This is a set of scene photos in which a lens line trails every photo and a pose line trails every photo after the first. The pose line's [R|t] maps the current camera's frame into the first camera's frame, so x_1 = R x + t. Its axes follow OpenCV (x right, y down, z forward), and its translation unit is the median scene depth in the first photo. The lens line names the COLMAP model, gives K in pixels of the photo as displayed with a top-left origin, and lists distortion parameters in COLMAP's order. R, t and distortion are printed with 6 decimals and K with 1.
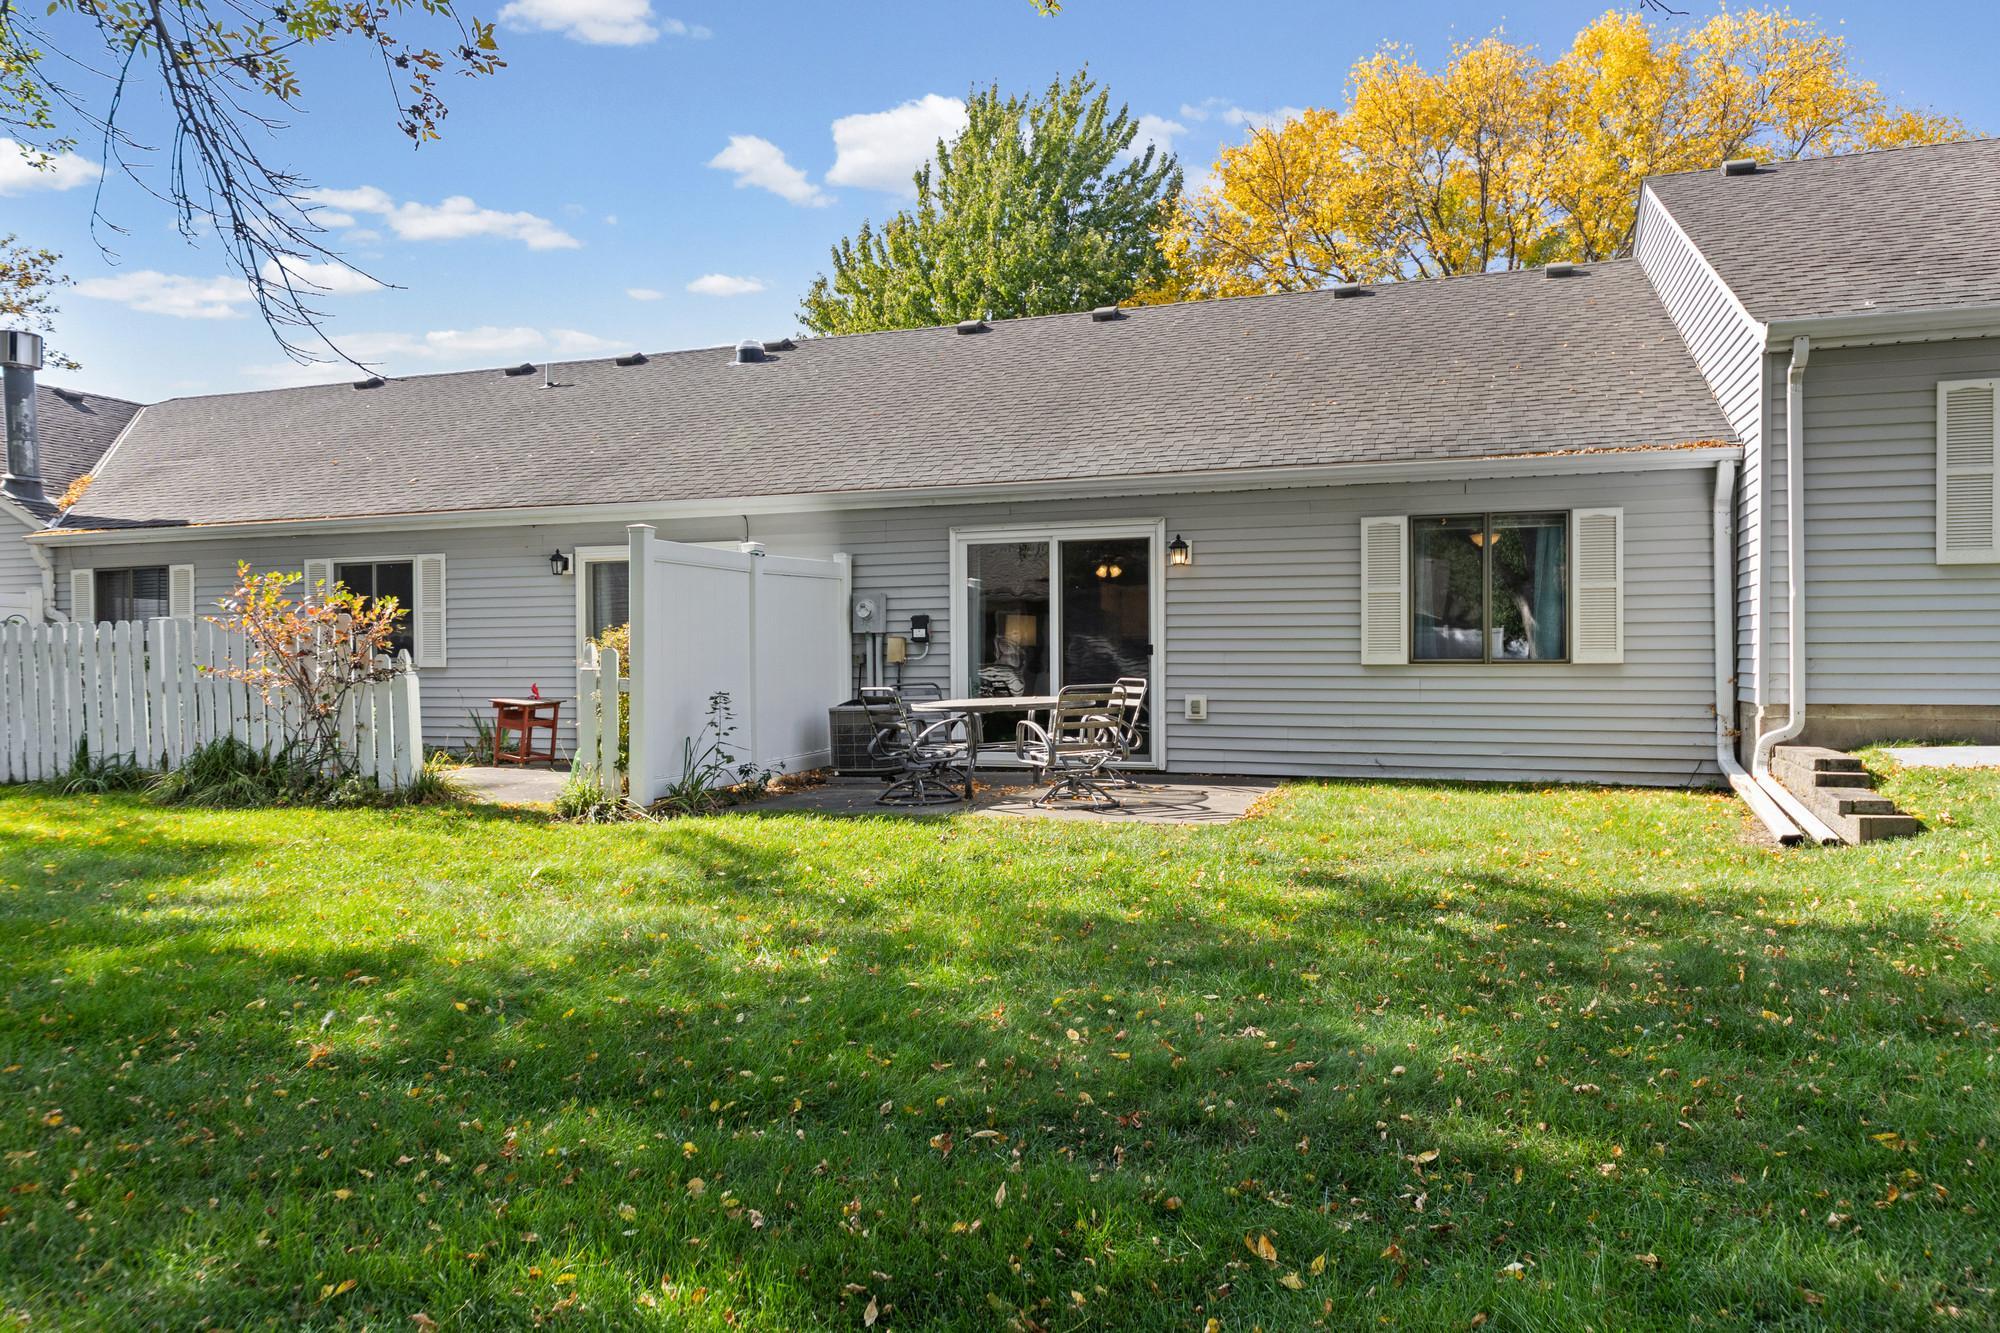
lens RADIAL K [[1400.0, 0, 898.8], [0, 1400.0, 635.5], [0, 0, 1]] dist [0.002401, 0.007293]
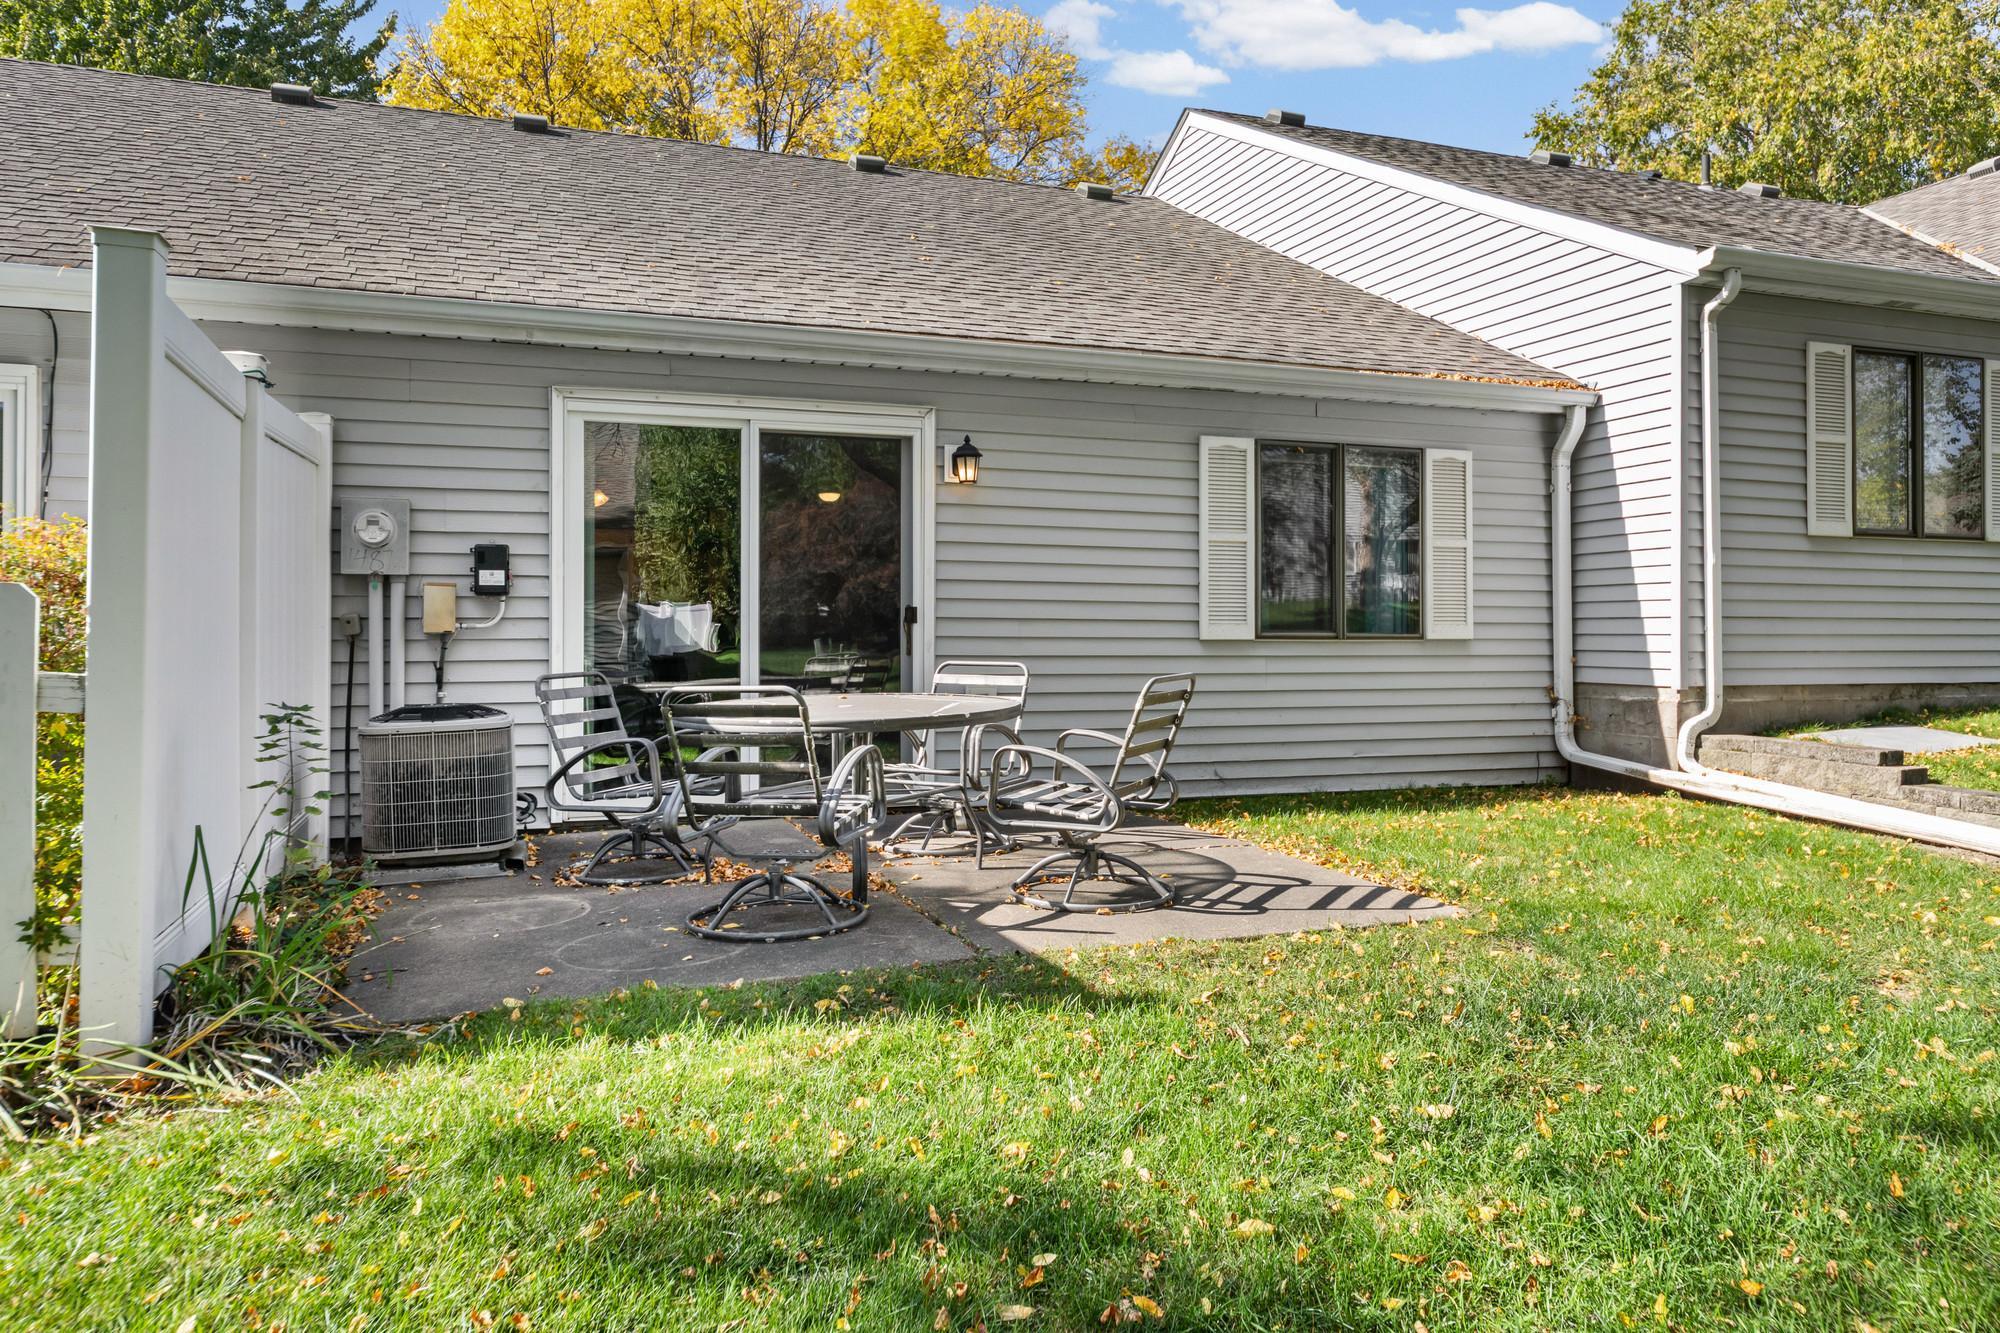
lens RADIAL K [[1400.0, 0, 1005.5], [0, 1400.0, 622.3], [0, 0, 1]] dist [0.002401, 0.007293]
pose [[0.731874, 0.011804, 0.681338, -0.219965], [-0.017365, 0.999848, 0.001331, 0.011905], [-0.681219, -0.012805, 0.731968, 0.513690]]
